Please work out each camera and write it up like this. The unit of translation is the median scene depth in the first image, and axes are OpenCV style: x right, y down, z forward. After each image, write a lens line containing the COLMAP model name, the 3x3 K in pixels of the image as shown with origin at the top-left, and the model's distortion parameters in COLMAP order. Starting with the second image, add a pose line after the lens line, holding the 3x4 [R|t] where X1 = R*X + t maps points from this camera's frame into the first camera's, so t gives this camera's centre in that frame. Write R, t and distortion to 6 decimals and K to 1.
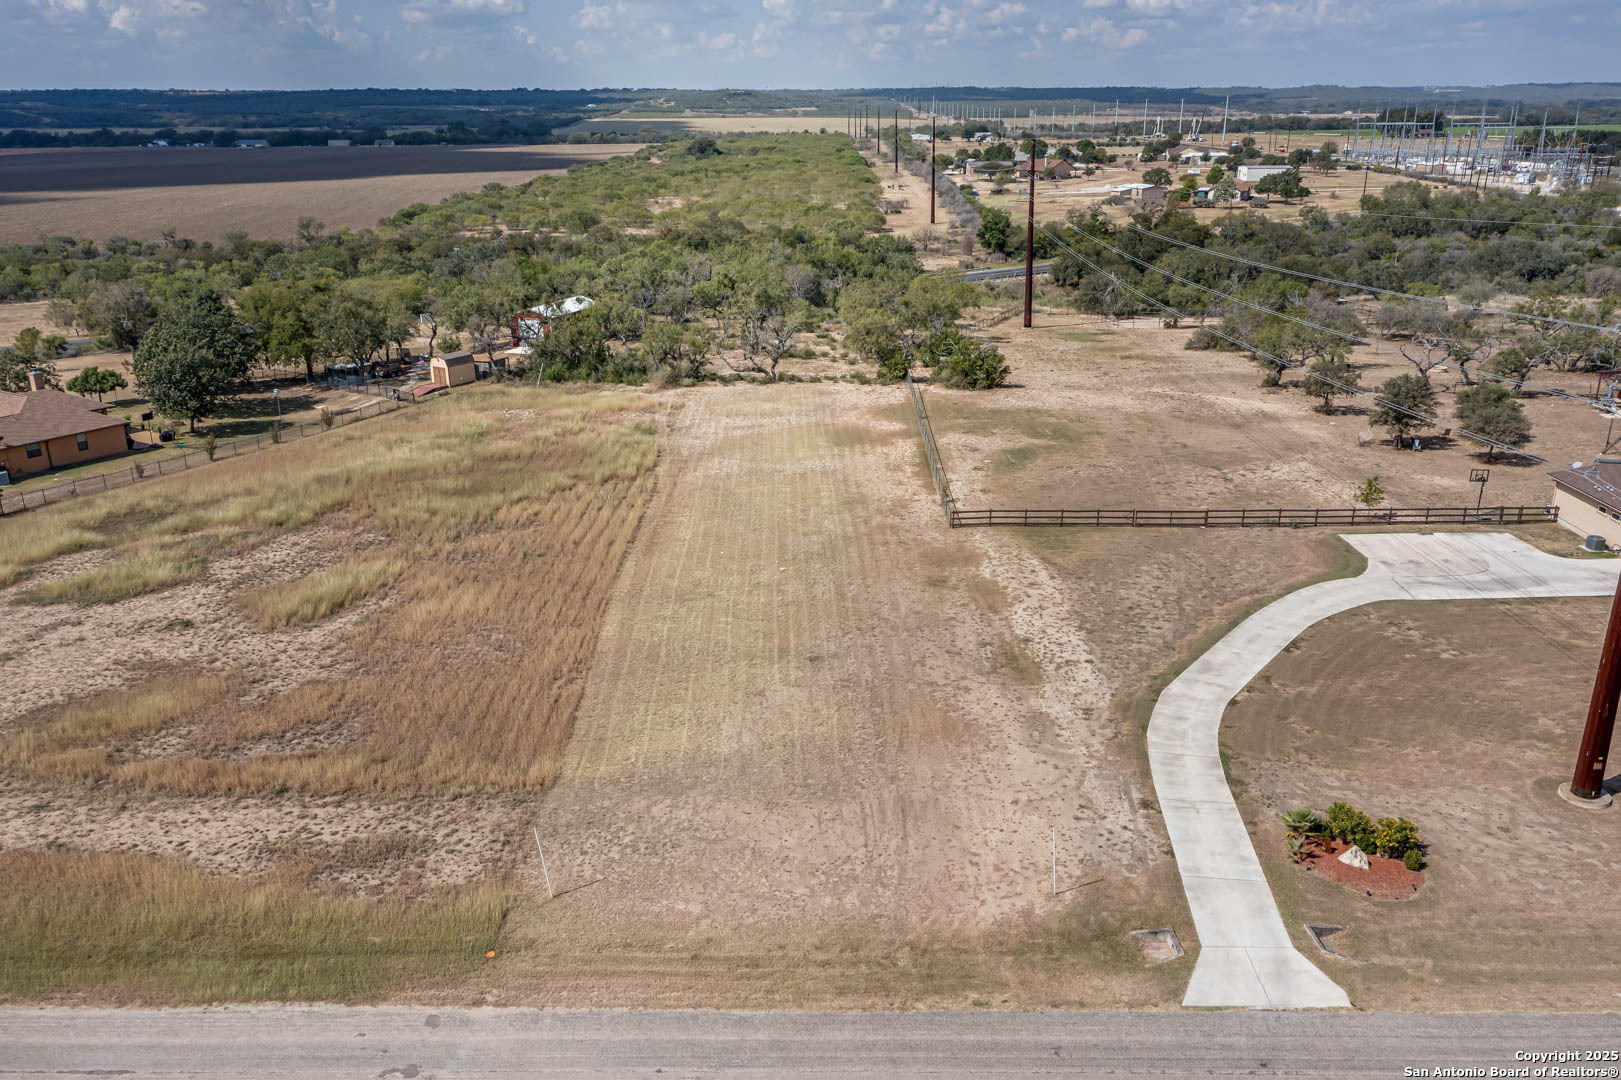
lens RADIAL K [[1276.5, 0, 810.5], [0, 1276.5, 540.0], [0, 0, 1]] dist [-0.007319, 0.043293]
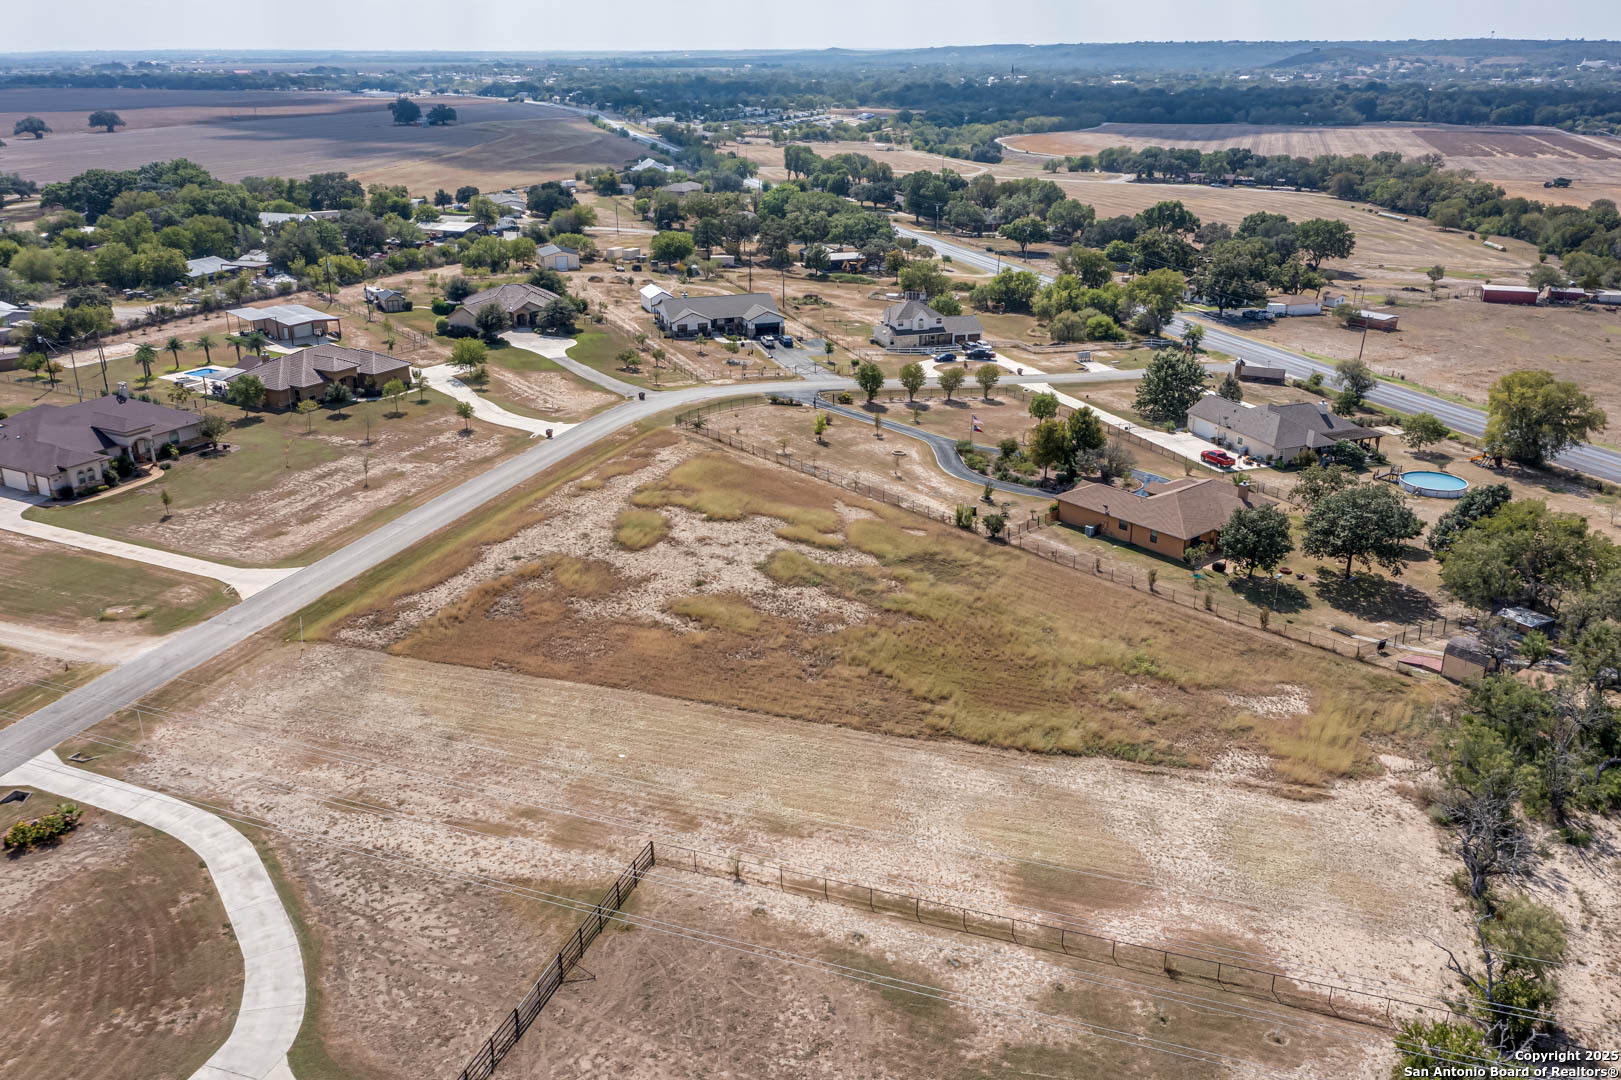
lens RADIAL K [[1276.5, 0, 810.5], [0, 1276.5, 540.0], [0, 0, 1]] dist [-0.007319, 0.043293]
pose [[-0.303672, 0.350394, -0.886006, 1.107829], [-0.306958, 0.844358, 0.439131, -0.882241], [0.901976, 0.405318, -0.148852, 1.481341]]
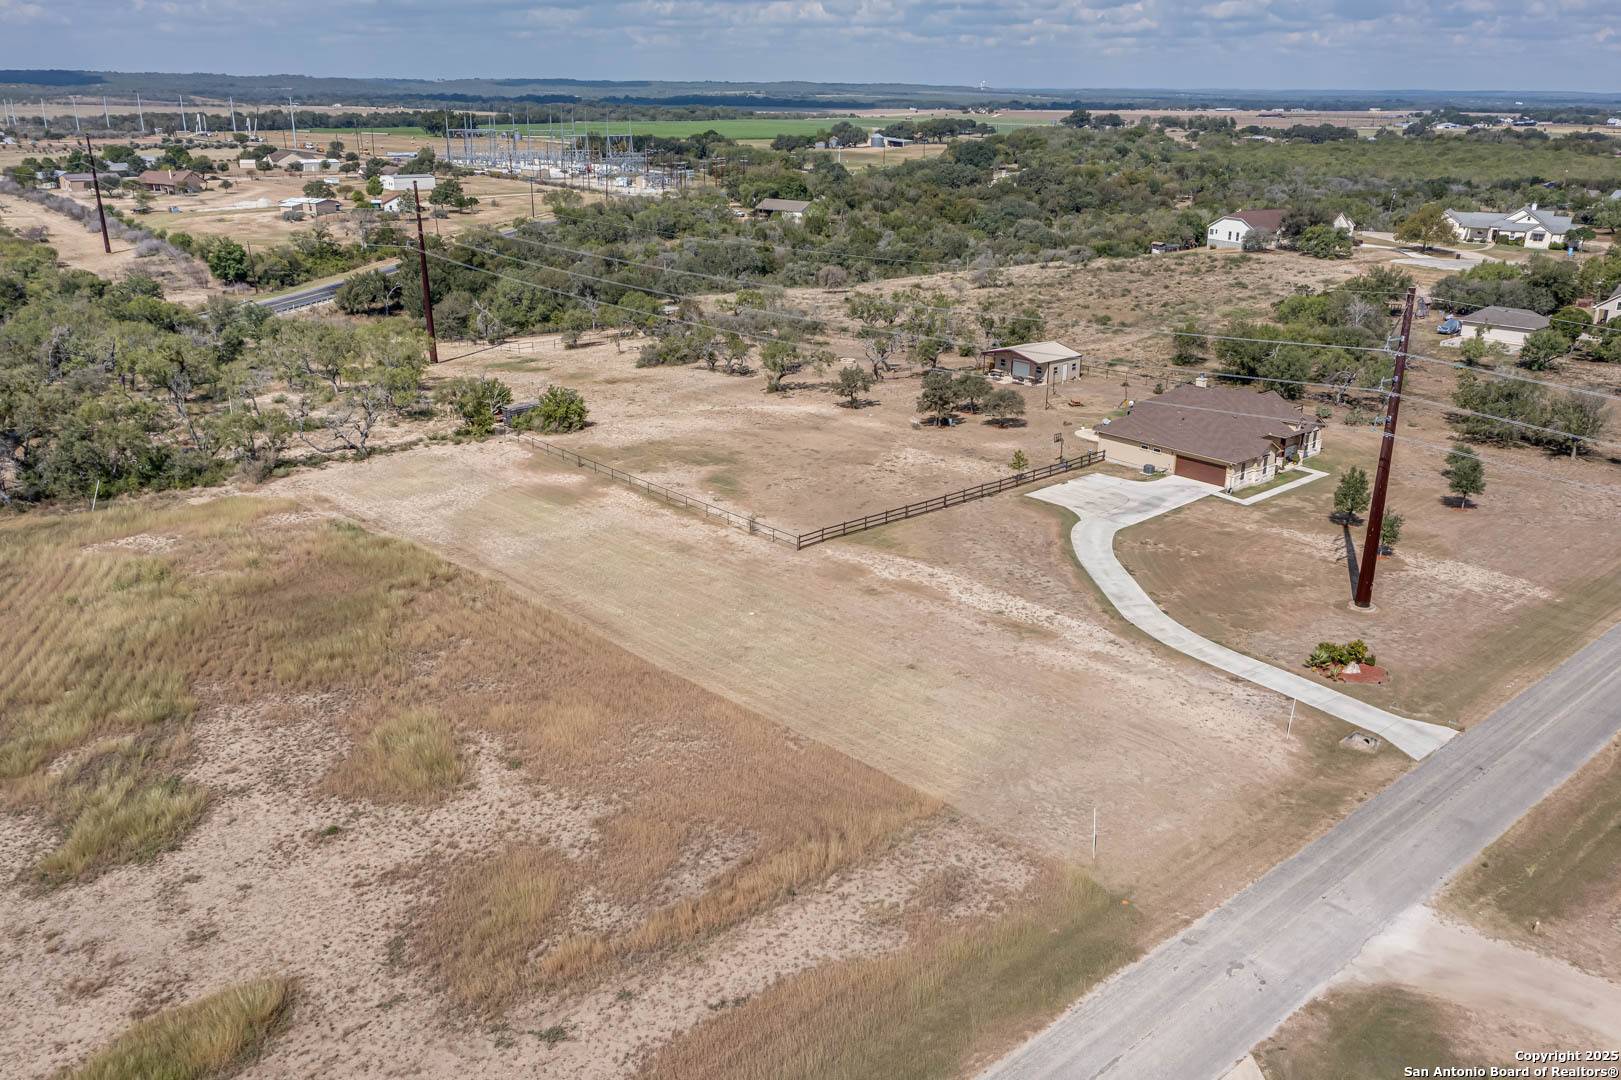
lens RADIAL K [[1276.5, 0, 810.5], [0, 1276.5, 540.0], [0, 0, 1]] dist [-0.007319, 0.043293]
pose [[0.741246, -0.209431, 0.637724, -0.821909], [0.203911, 0.975437, 0.083326, -0.148739], [-0.639511, 0.068274, 0.765744, 0.095852]]
